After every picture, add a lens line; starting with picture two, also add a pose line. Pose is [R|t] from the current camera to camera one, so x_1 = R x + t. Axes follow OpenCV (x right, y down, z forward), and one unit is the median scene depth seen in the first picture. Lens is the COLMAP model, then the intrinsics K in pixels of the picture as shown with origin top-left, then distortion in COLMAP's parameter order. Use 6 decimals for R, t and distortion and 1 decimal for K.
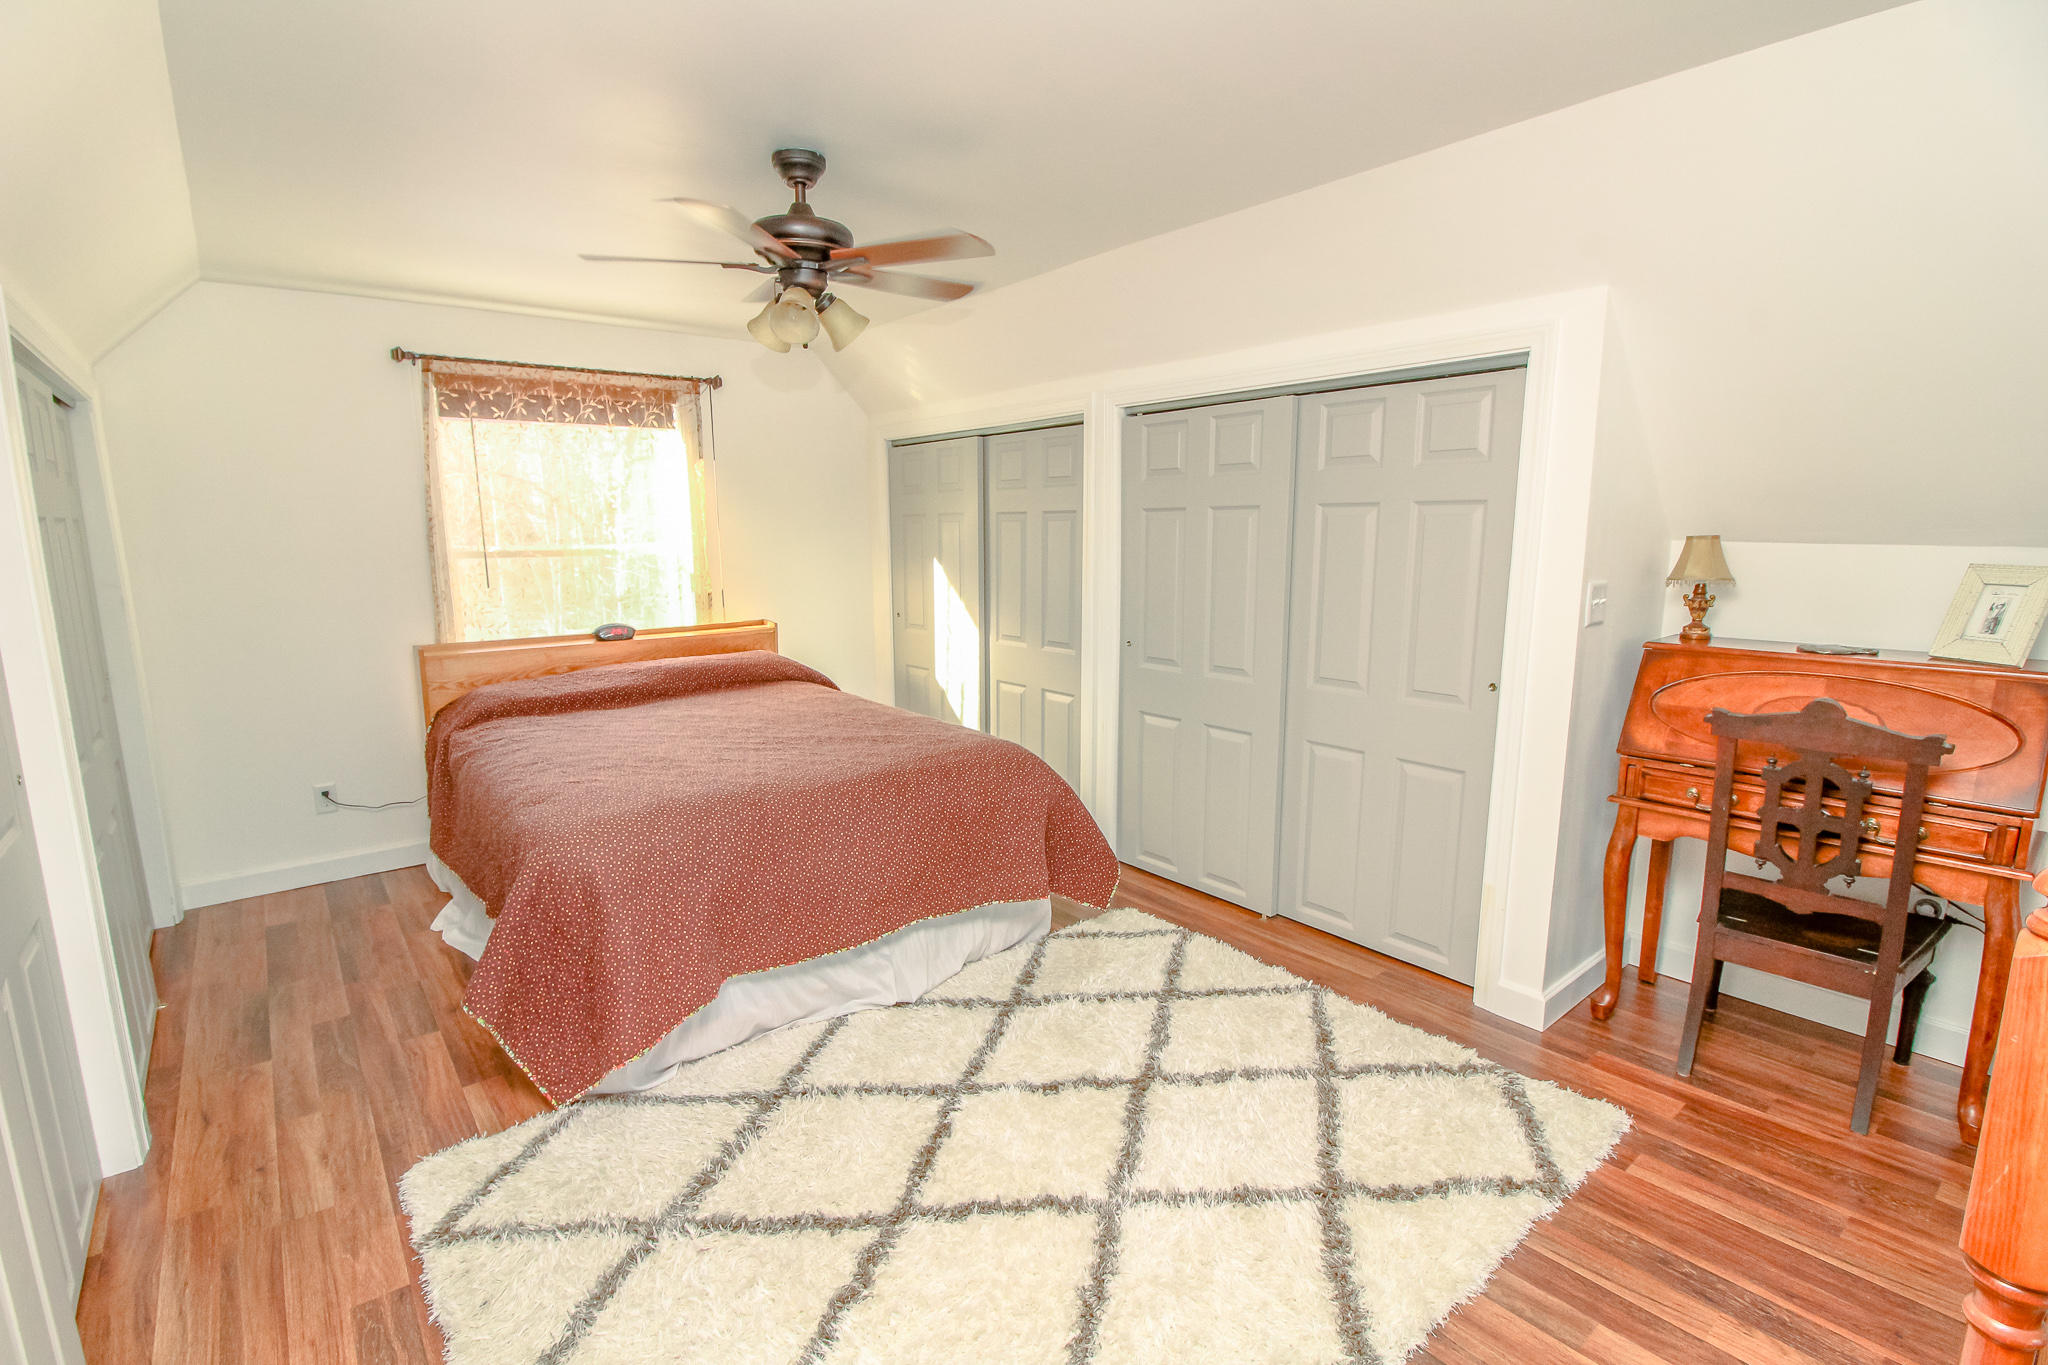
lens RADIAL K [[946.8, 0, 999.1], [0, 946.8, 686.6], [0, 0, 1]] dist [0.003809, -0.015193]
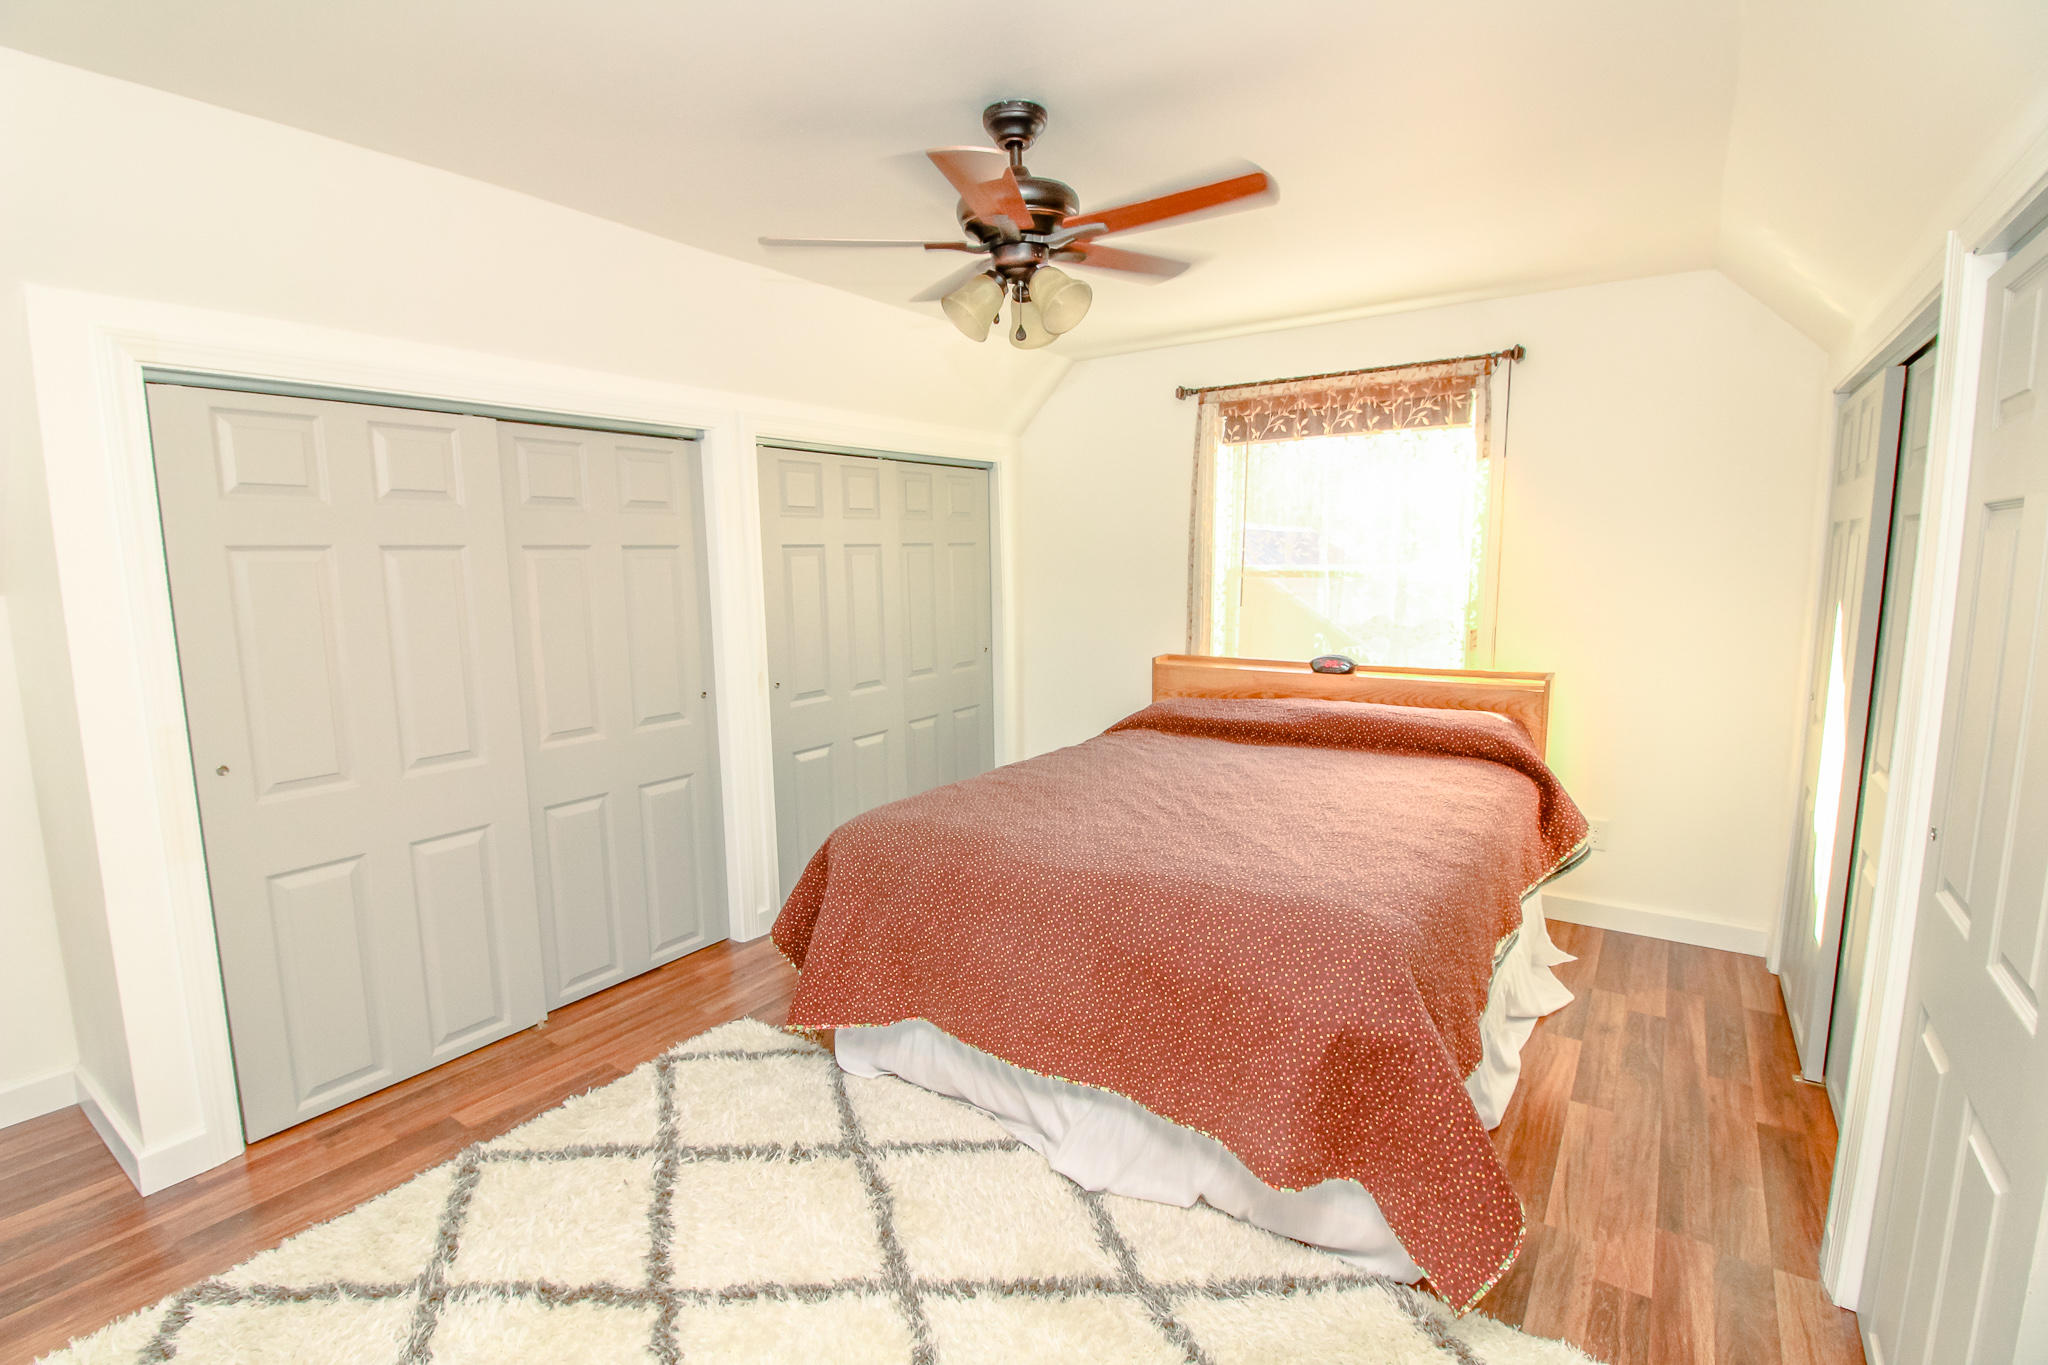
lens RADIAL K [[946.8, 0, 999.1], [0, 946.8, 686.6], [0, 0, 1]] dist [0.003809, -0.015193]
pose [[0.279504, 0.138199, -0.950147, 0.392125], [-0.148487, 0.983903, 0.099428, -0.086569], [0.948593, 0.113294, 0.295526, 0.483829]]
